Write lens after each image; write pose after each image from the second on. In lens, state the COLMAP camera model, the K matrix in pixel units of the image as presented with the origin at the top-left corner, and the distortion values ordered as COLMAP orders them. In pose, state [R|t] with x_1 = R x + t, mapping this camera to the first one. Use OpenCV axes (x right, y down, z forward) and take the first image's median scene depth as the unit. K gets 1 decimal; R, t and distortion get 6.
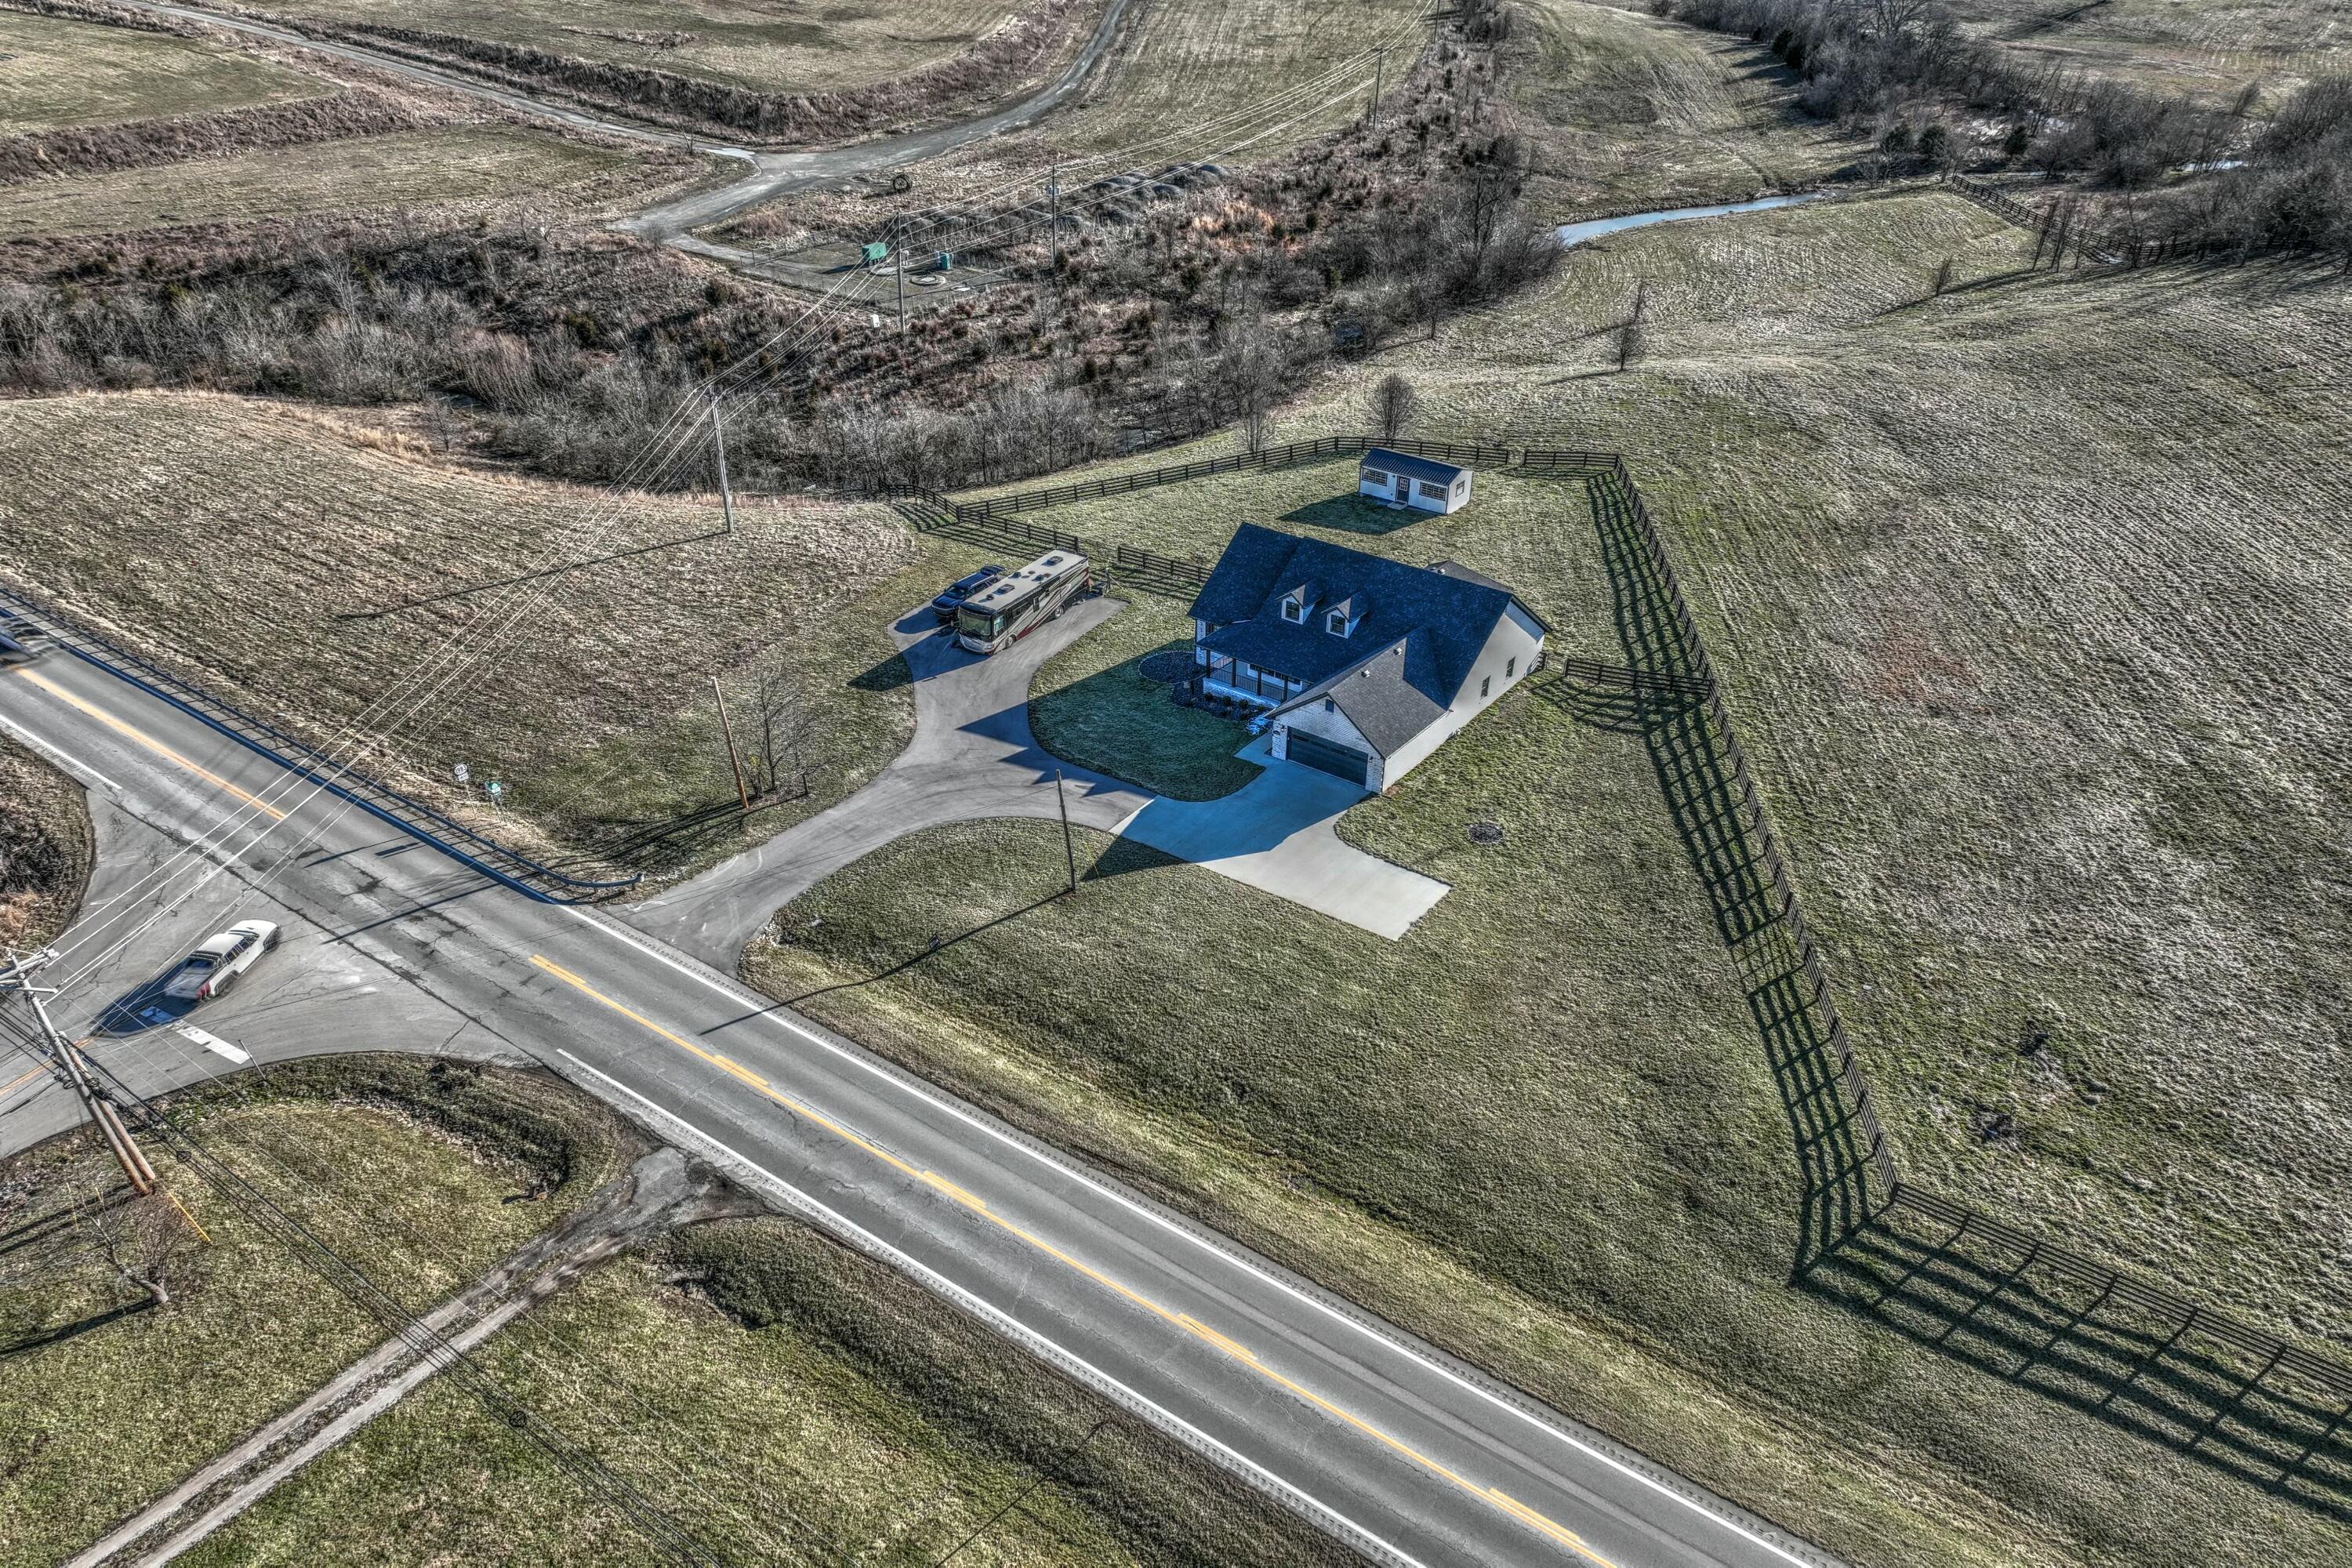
lens RADIAL K [[1607.8, 0, 1176.0], [0, 1607.8, 784.0], [0, 0, 1]] dist [0.003339, 0.000095]
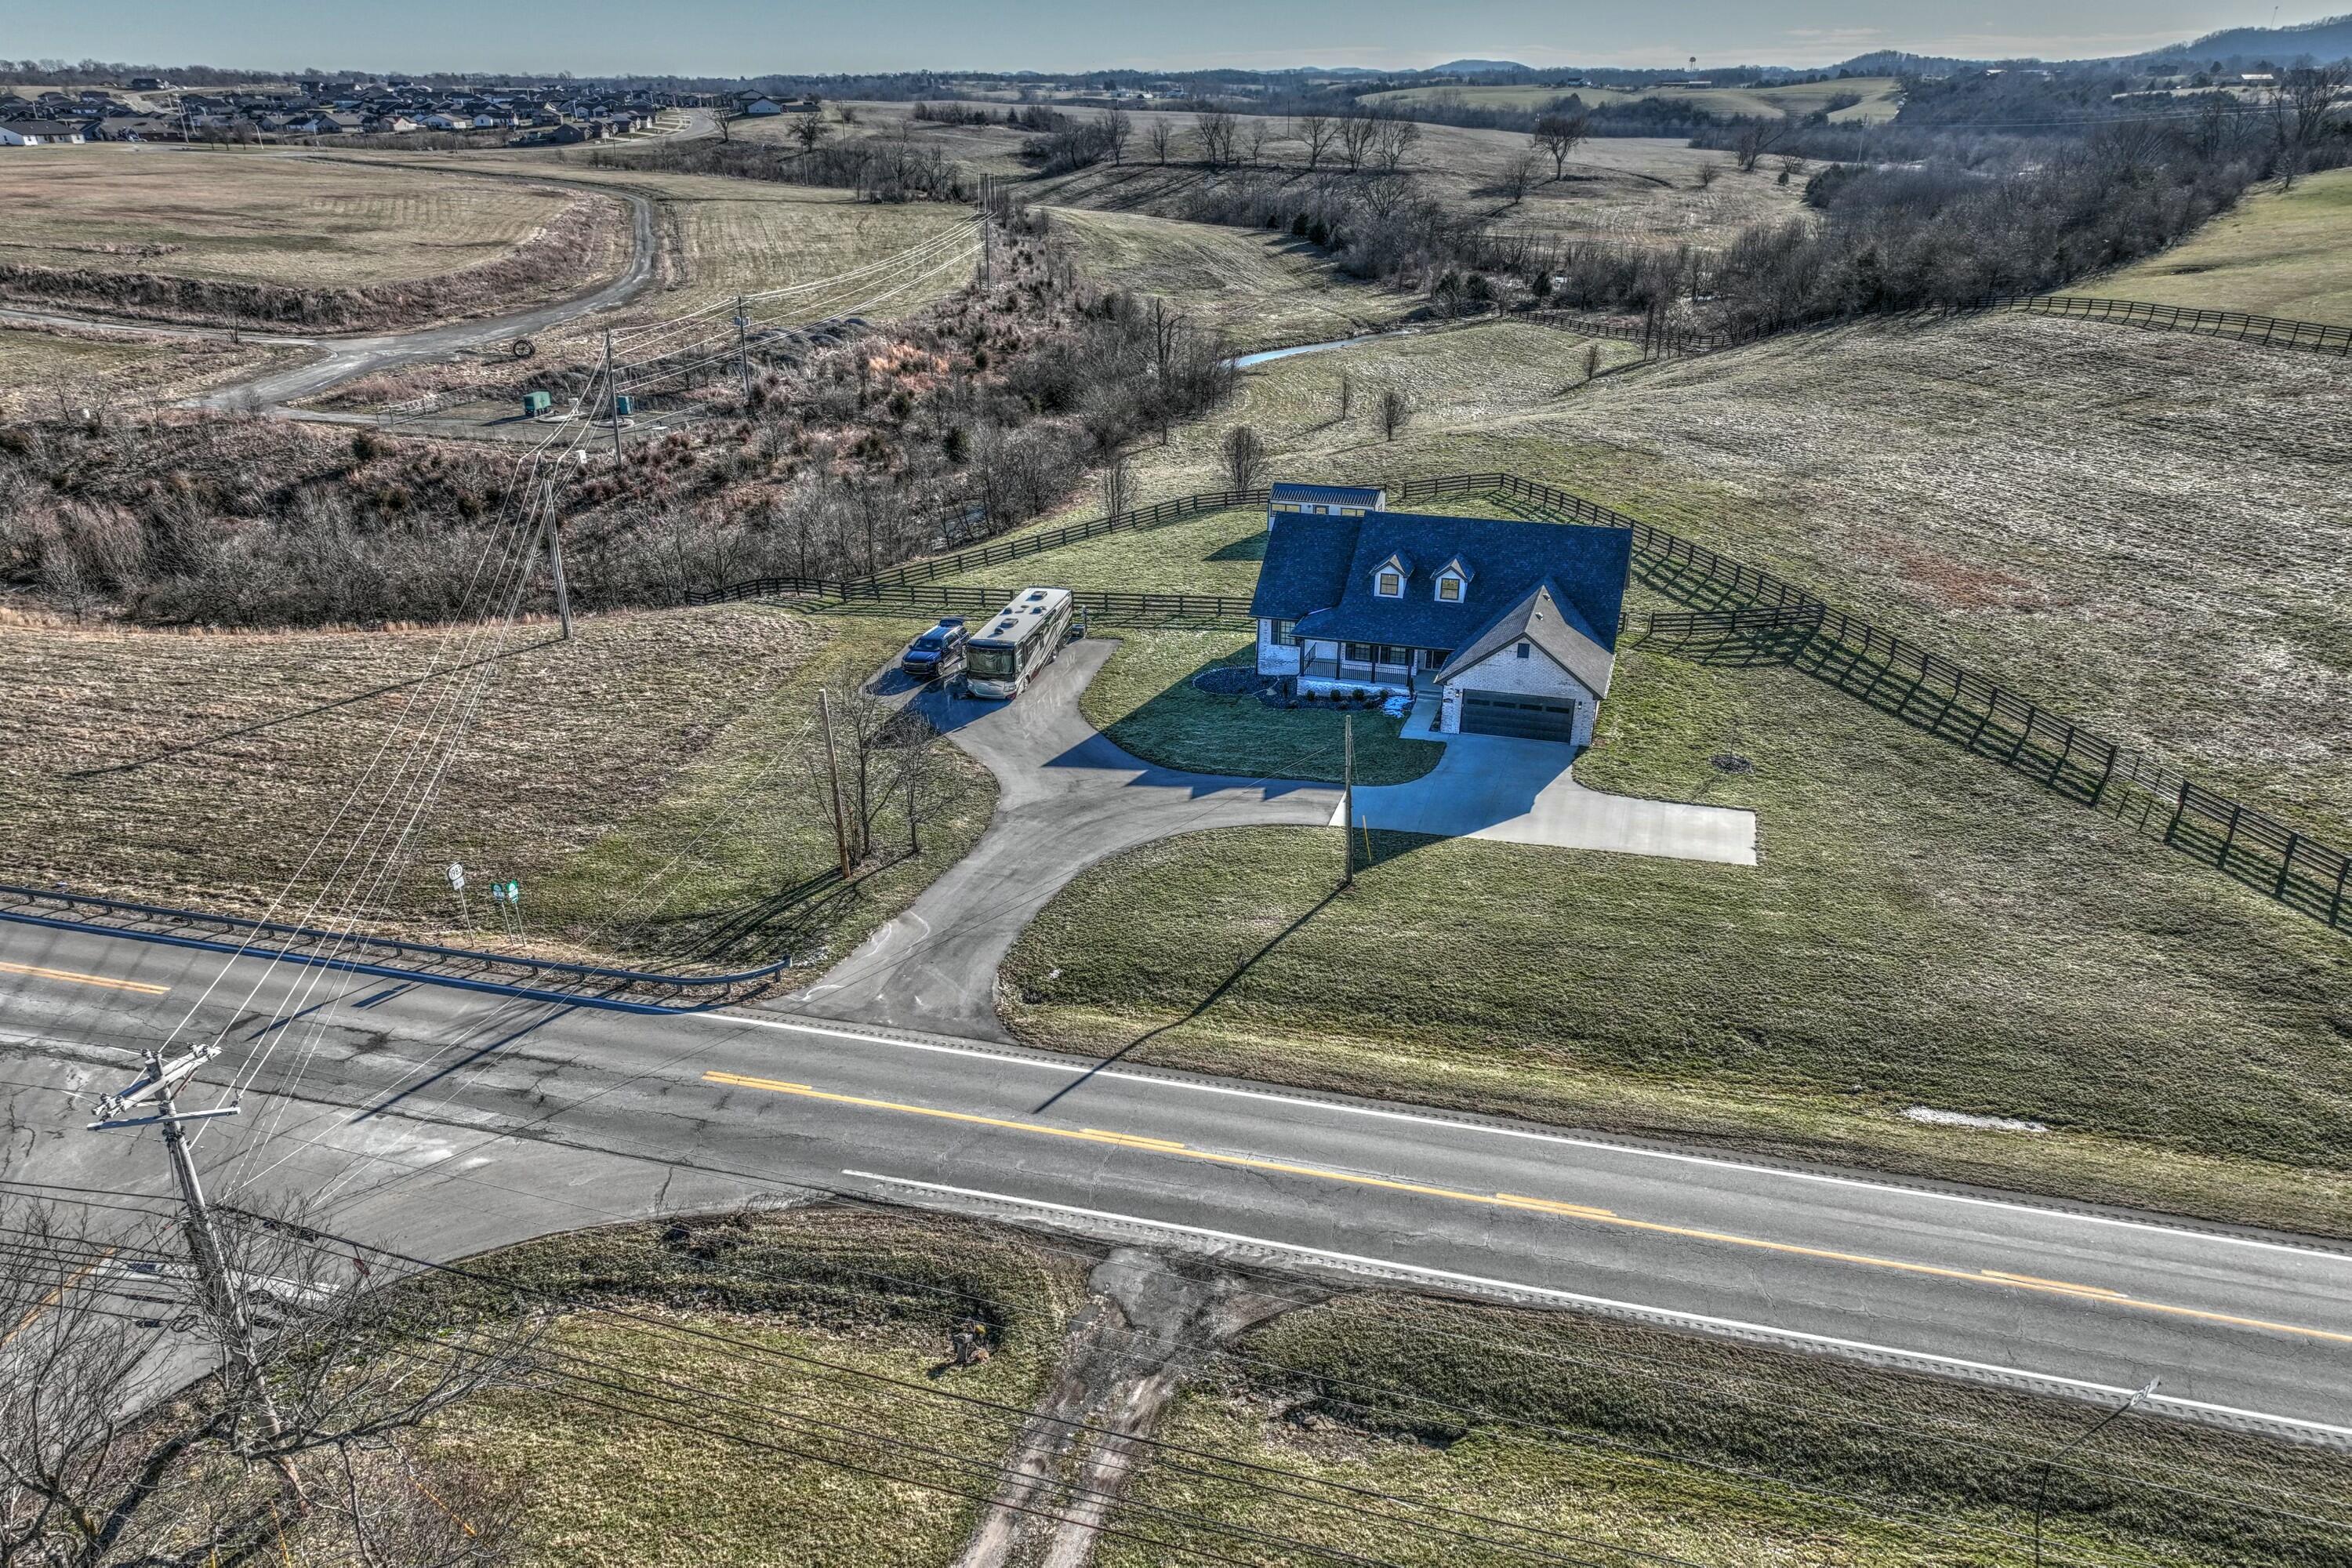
lens RADIAL K [[1630.4, 0, 1176.0], [0, 1630.4, 784.0], [0, 0, 1]] dist [-0.008571, 0.025988]
pose [[0.946751, -0.137343, 0.291202, -0.332239], [0.178114, 0.976867, -0.118351, 0.087662], [-0.268211, 0.163917, 0.949313, 0.232208]]
